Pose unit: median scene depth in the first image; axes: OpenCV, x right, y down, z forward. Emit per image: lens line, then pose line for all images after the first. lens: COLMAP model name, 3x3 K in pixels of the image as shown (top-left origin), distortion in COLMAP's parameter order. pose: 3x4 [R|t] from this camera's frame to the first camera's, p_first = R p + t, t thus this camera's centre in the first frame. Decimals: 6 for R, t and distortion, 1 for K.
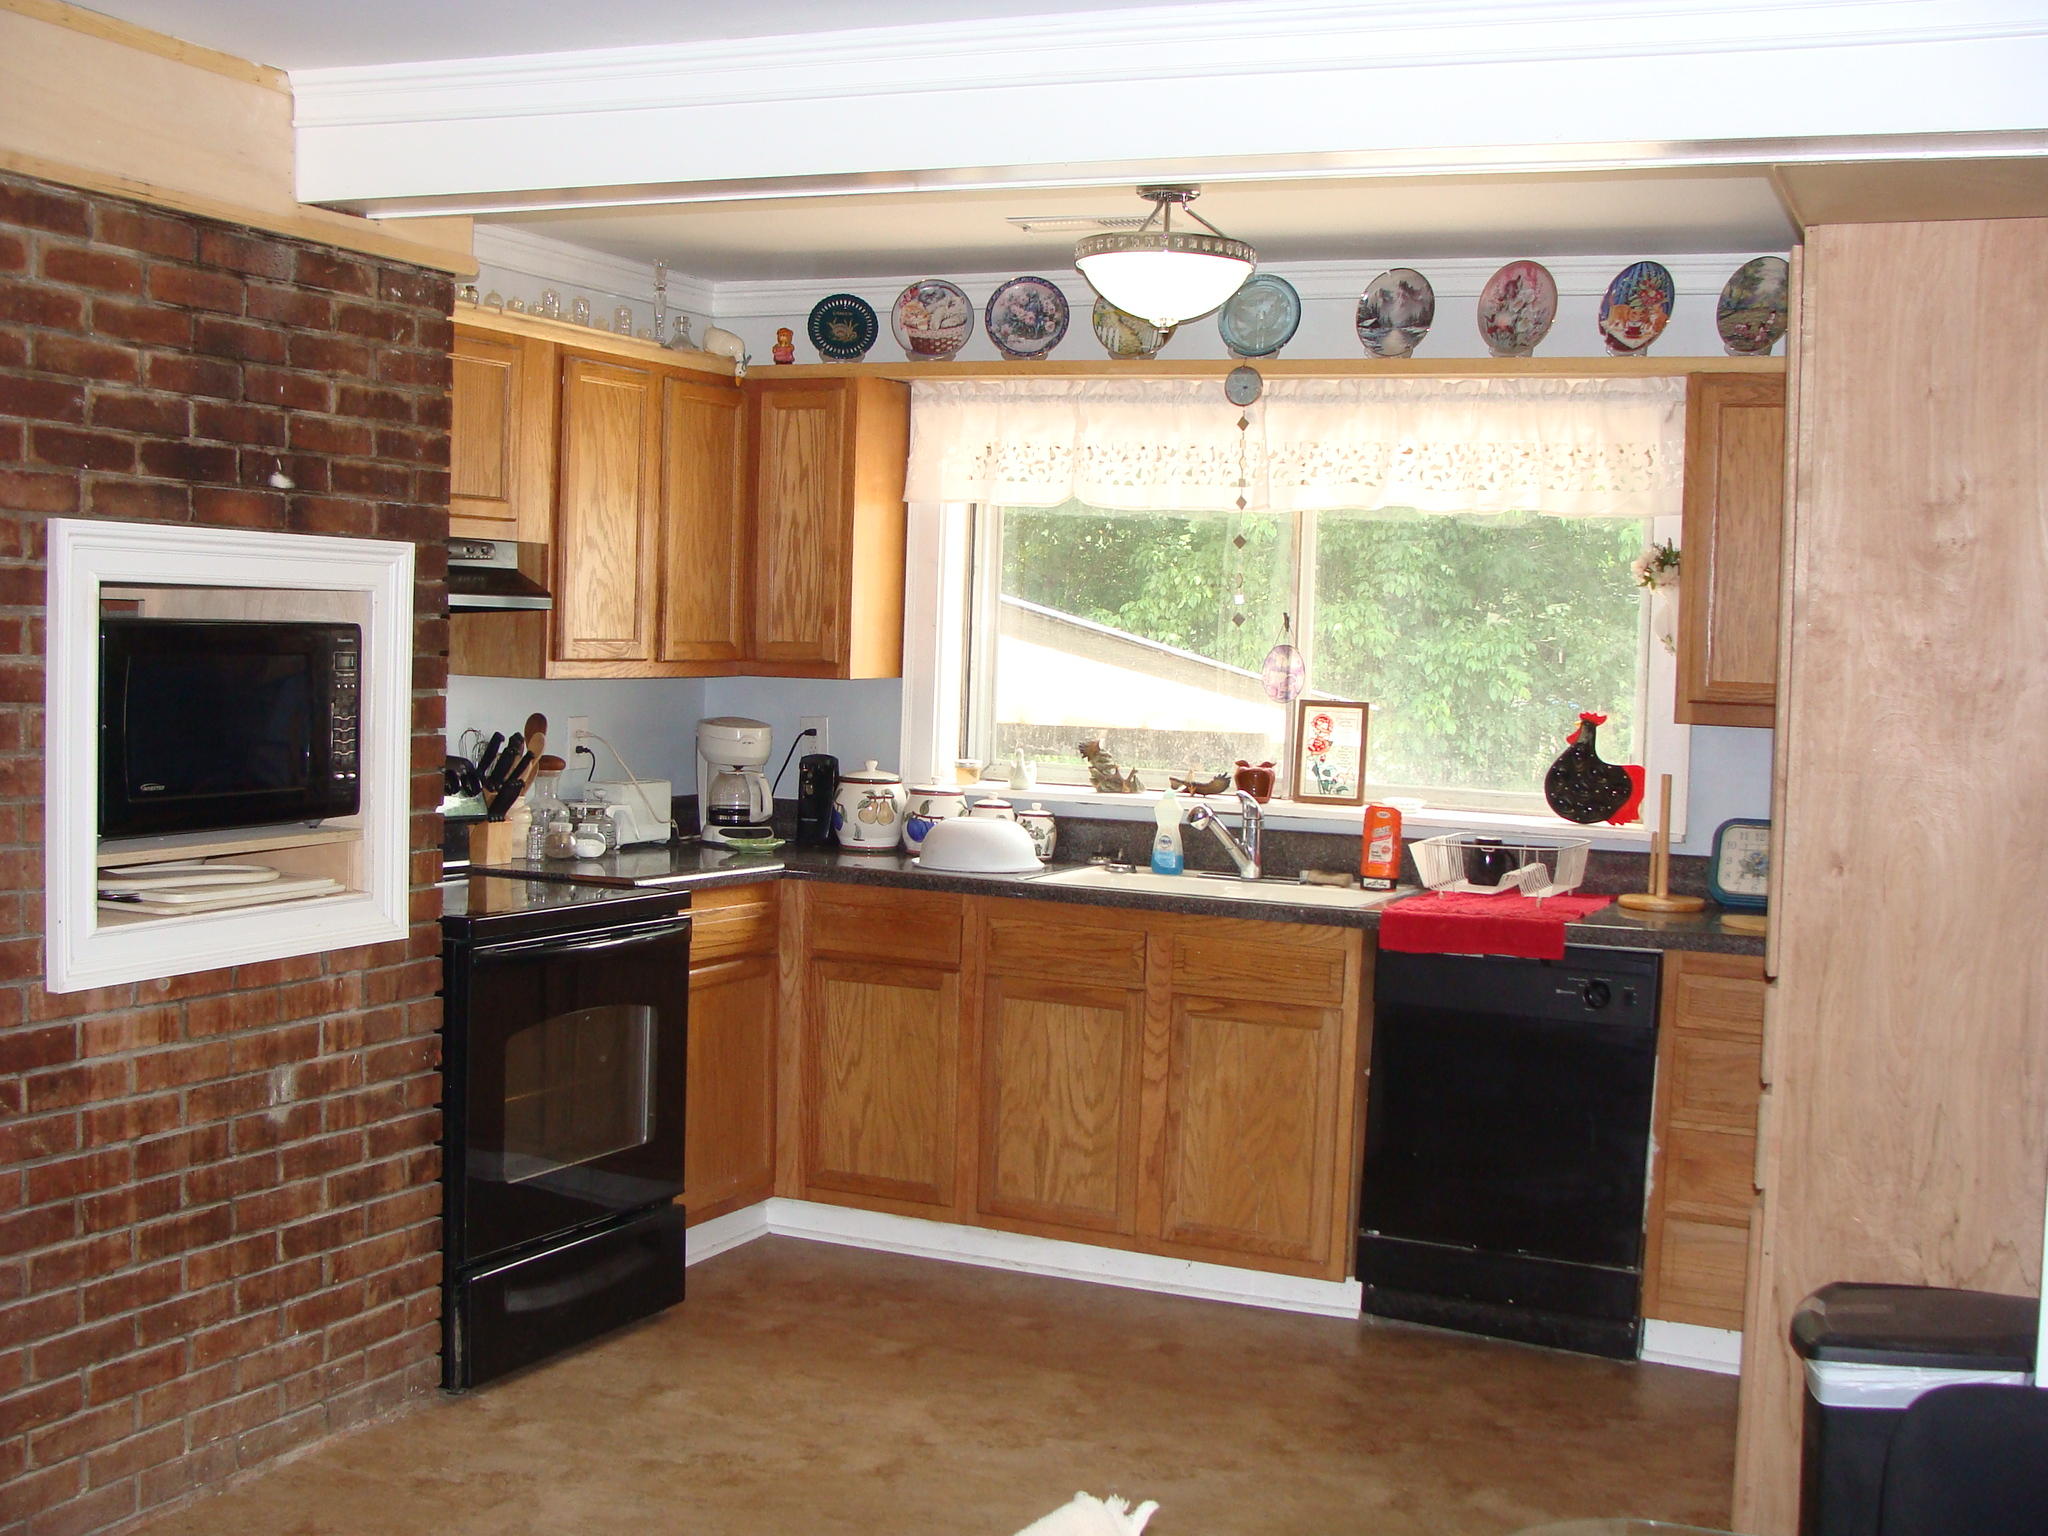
lens RADIAL K [[2361.6, 0, 1024.0], [0, 2361.6, 768.0], [0, 0, 1]] dist [-0.191618, 0.232351]
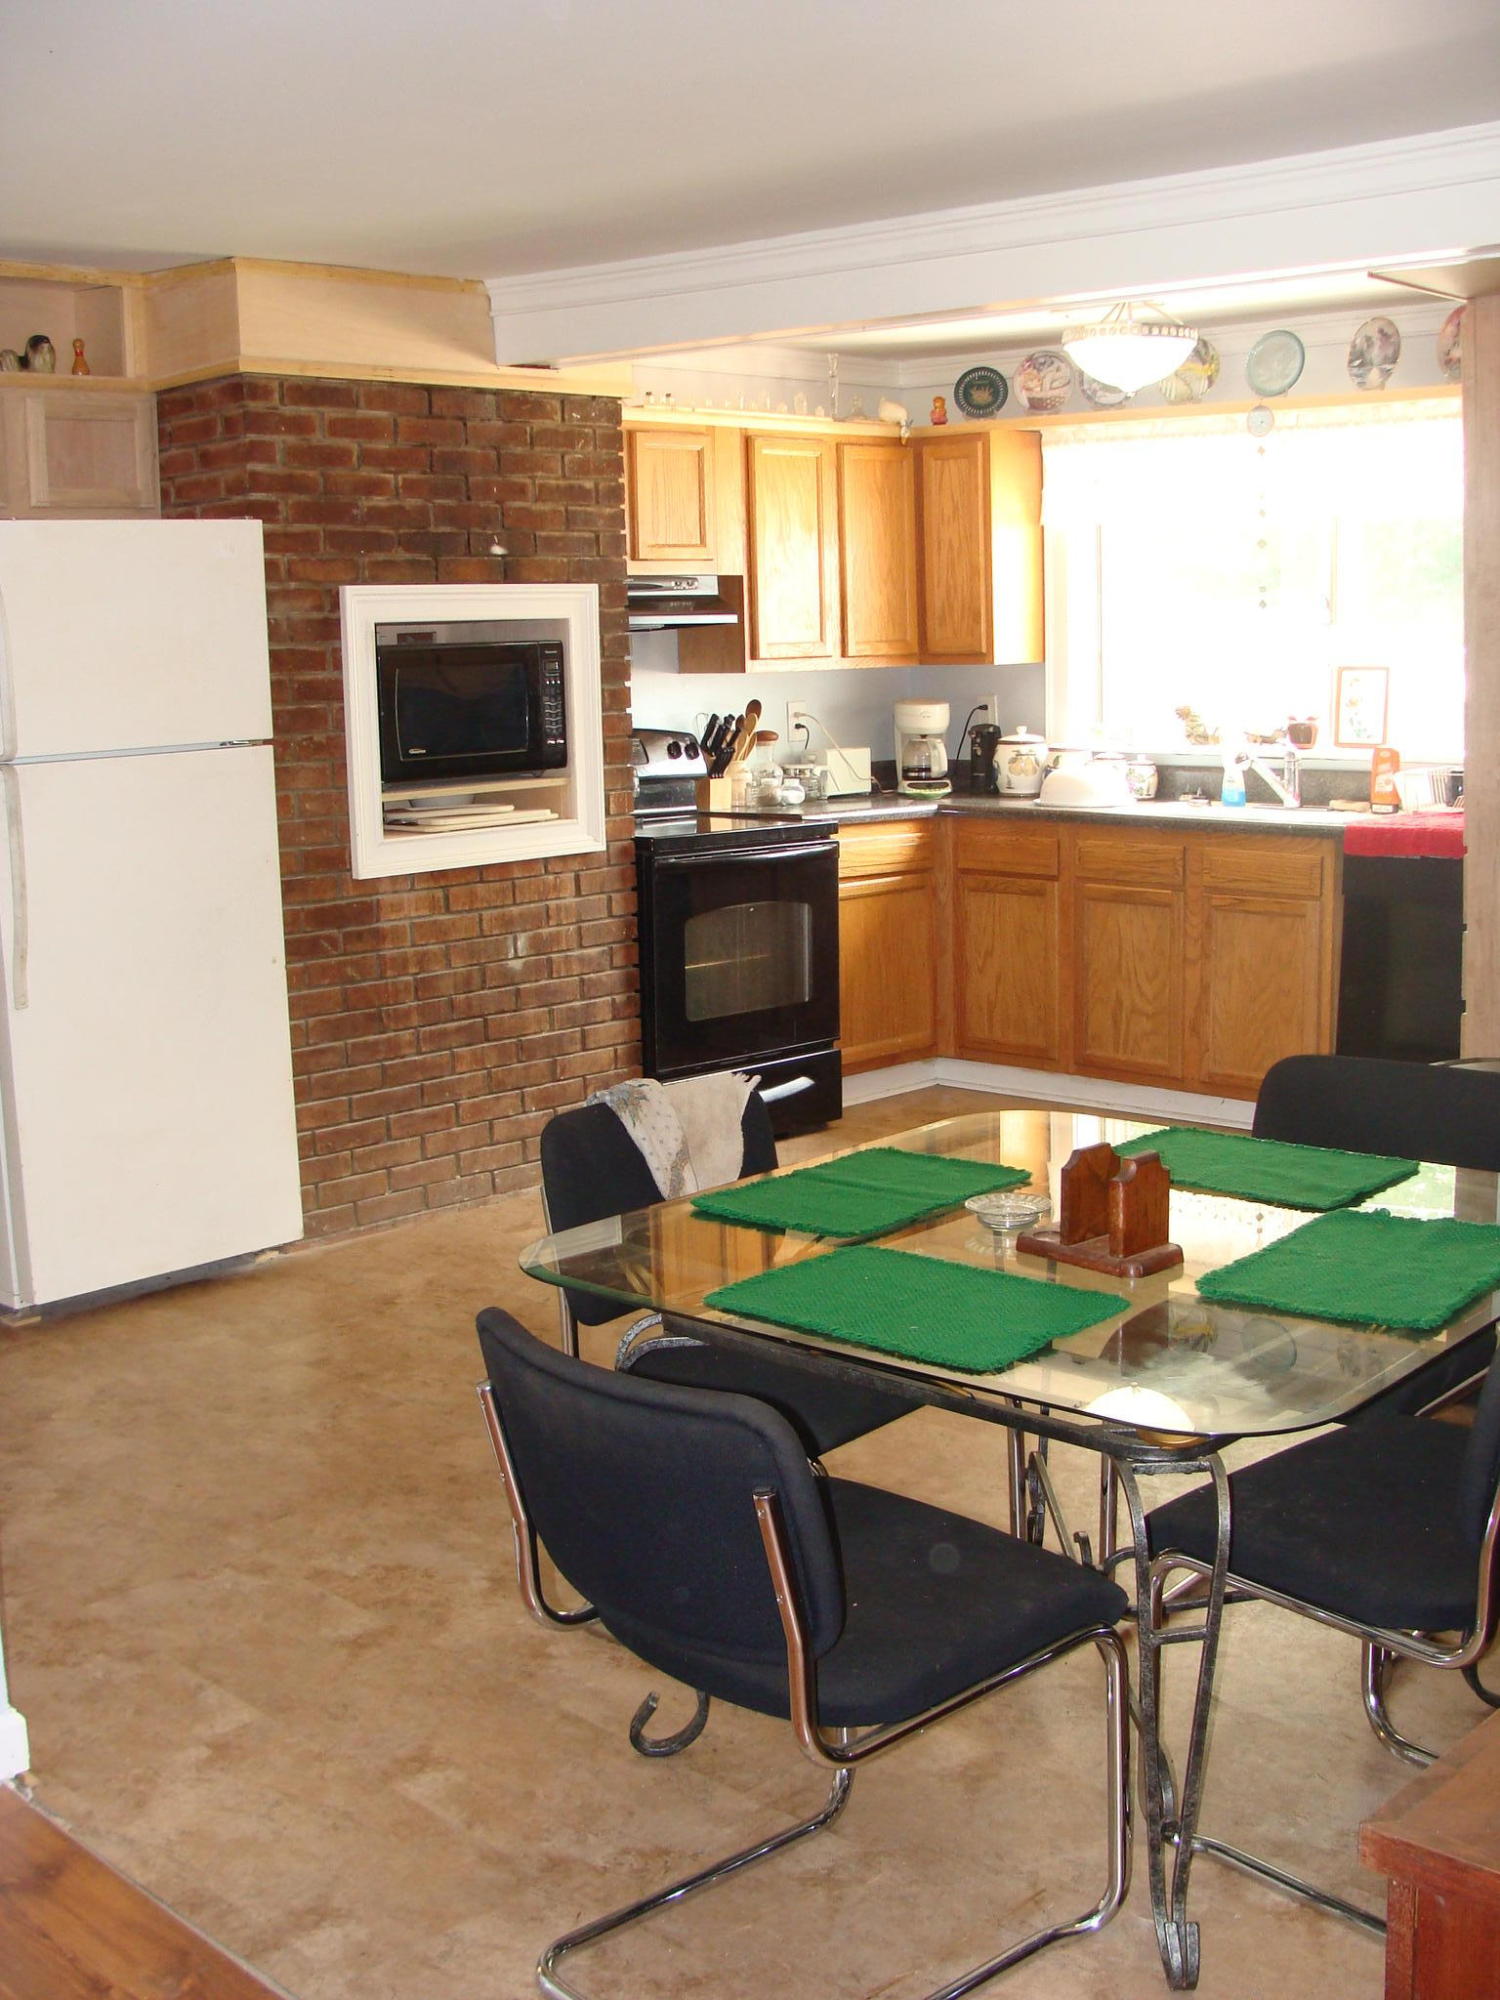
lens RADIAL K [[2306.2, 0, 750.0], [0, 2306.2, 1000.0], [0, 0, 1]] dist [-0.191618, 0.232351]
pose [[0.942302, -0.000557, -0.334764, 0.251349], [0.033964, 0.994998, 0.093948, 0.026338], [0.333037, -0.099897, 0.937607, -0.286663]]
